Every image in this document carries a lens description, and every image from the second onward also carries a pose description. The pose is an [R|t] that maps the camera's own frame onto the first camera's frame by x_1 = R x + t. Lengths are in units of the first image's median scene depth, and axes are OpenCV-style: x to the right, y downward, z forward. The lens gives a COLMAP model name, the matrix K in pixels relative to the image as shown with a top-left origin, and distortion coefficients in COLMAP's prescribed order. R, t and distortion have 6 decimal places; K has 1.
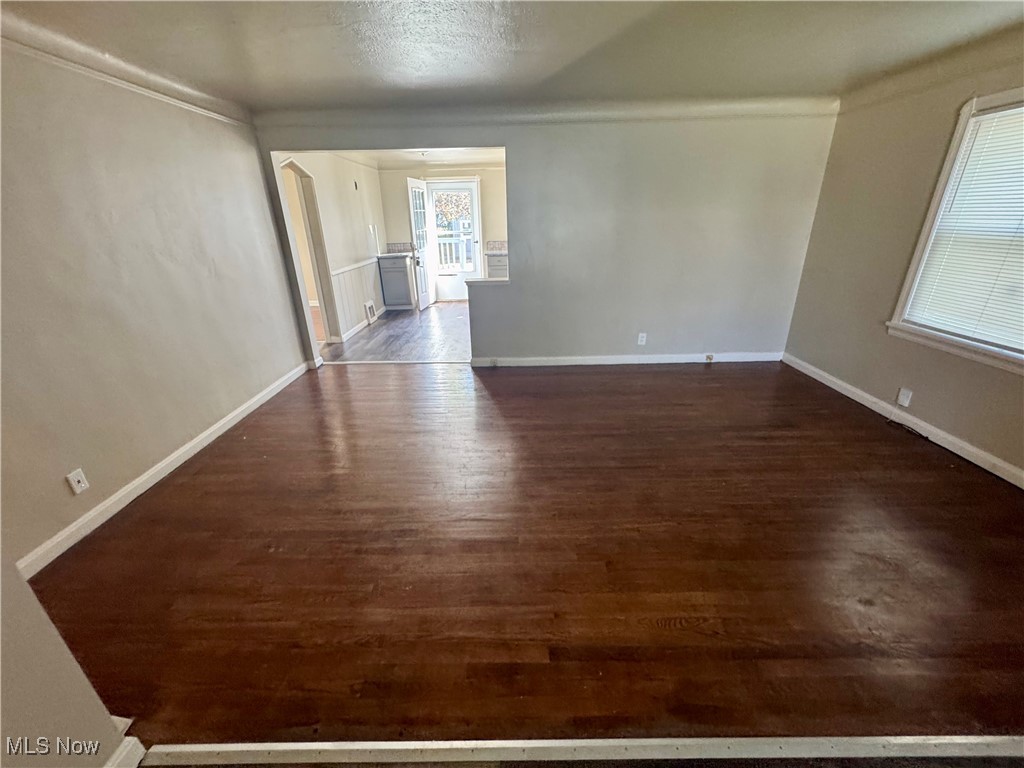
lens RADIAL K [[412.4, 0, 513.9], [0, 412.4, 385.5], [0, 0, 1]] dist [-0.000502, 0.000344]
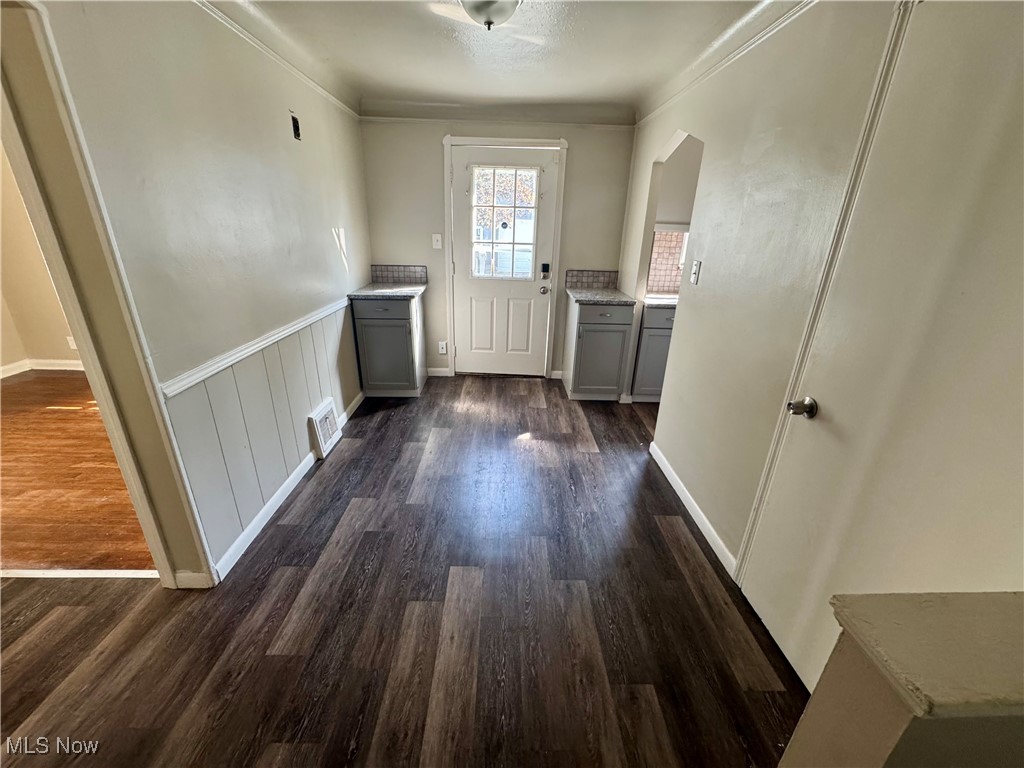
lens RADIAL K [[412.4, 0, 509.5], [0, 412.4, 385.4], [0, 0, 1]] dist [-0.000502, 0.000344]
pose [[0.998387, 0.041770, 0.038462, -0.163845], [-0.041081, 0.998984, -0.018526, -0.208686], [-0.039197, 0.016916, 0.999088, 0.529756]]
